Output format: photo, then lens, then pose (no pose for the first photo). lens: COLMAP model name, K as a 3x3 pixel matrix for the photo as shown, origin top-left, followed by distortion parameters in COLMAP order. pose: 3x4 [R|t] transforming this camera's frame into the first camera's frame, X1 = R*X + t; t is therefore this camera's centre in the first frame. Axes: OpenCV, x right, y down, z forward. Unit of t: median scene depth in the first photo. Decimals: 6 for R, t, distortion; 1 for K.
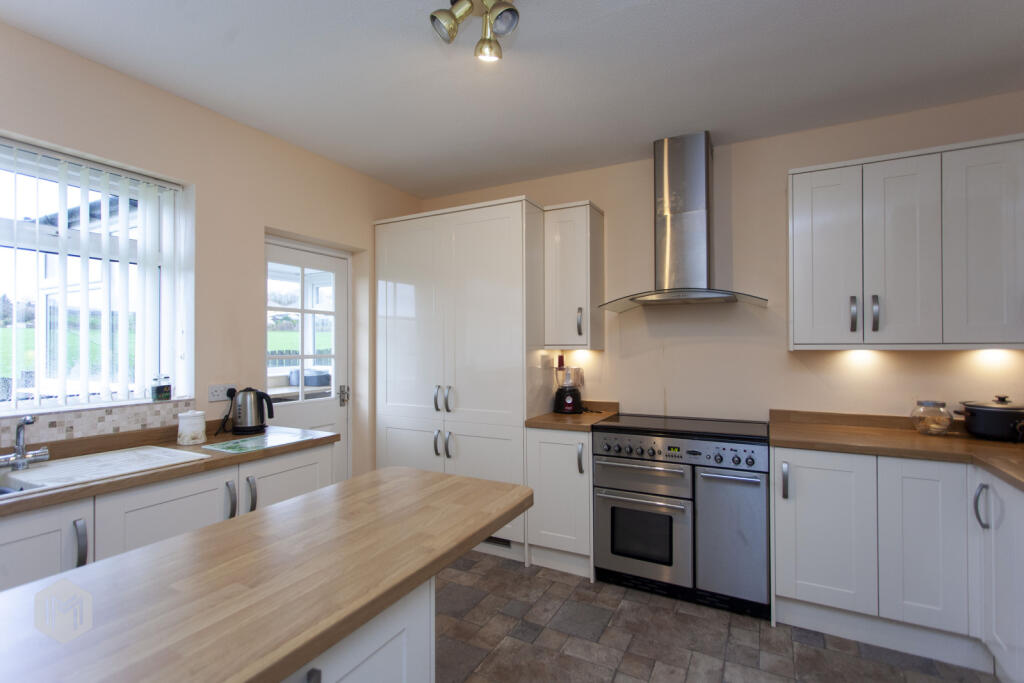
lens RADIAL K [[477.3, 0, 506.8], [0, 477.3, 343.4], [0, 0, 1]] dist [0.003322, 0.000526]
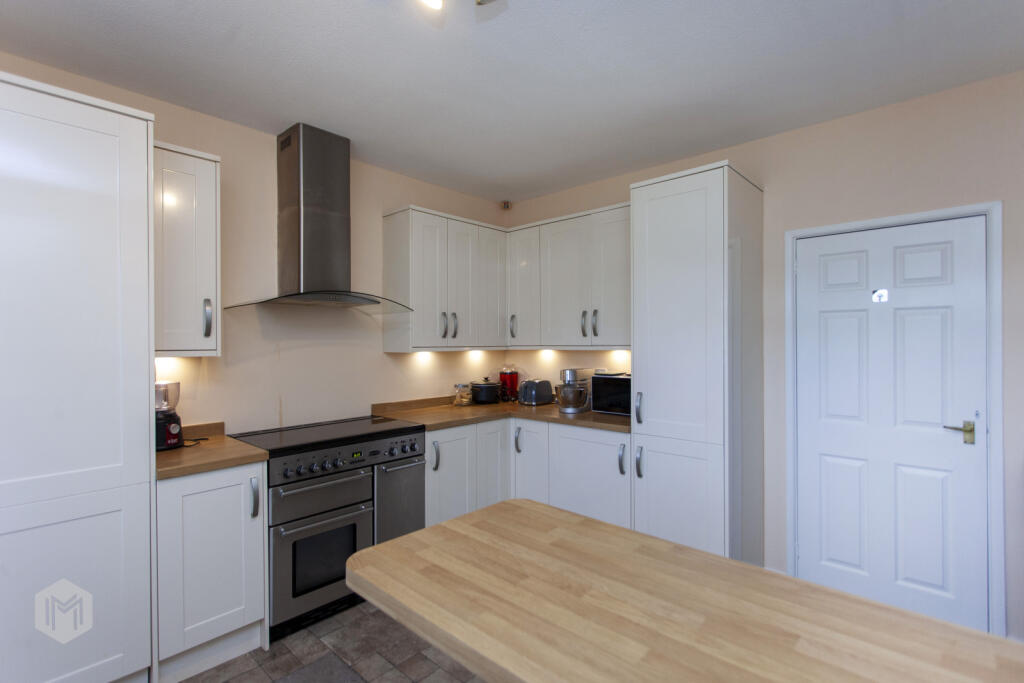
lens RADIAL K [[477.3, 0, 506.8], [0, 477.3, 343.4], [0, 0, 1]] dist [0.003322, 0.000526]
pose [[0.259713, 0.000742, 0.965686, -0.526667], [-0.002328, 0.999997, -0.000142, -0.009298], [-0.965683, -0.002212, 0.259714, 0.445958]]
